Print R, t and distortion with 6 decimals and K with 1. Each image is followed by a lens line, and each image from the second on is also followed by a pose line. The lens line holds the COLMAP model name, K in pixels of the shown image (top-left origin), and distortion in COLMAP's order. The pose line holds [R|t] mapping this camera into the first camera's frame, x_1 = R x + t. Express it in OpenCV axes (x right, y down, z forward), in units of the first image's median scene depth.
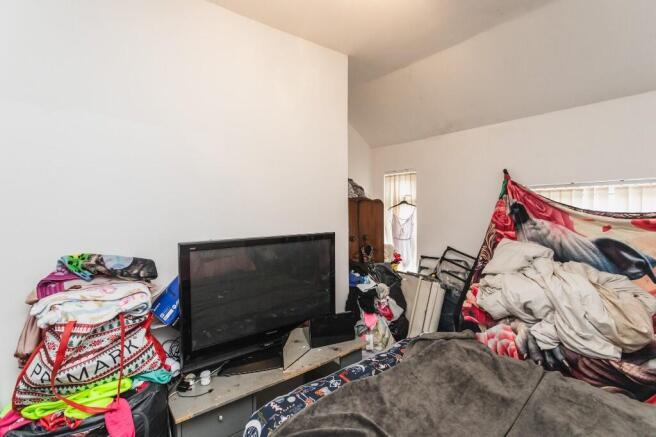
lens RADIAL K [[308.9, 0, 328.0], [0, 308.9, 218.5], [0, 0, 1]] dist [0.002114, 0.000249]
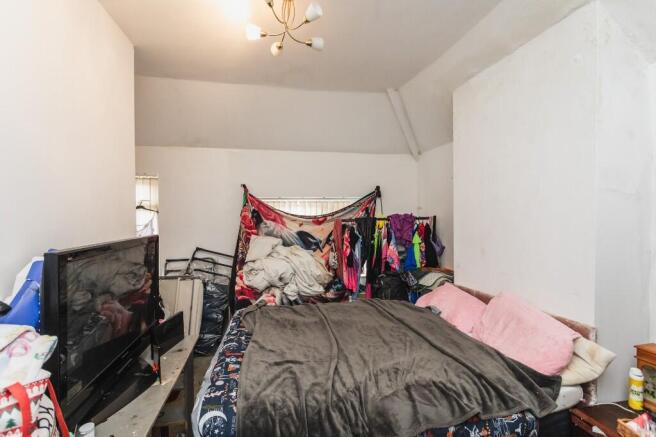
lens RADIAL K [[308.9, 0, 328.0], [0, 308.9, 218.5], [0, 0, 1]] dist [0.002114, 0.000249]
pose [[0.437920, -0.001966, 0.899012, -0.539909], [0.035390, 0.999260, -0.015053, 0.025439], [-0.898317, 0.038408, 0.437666, 0.099678]]
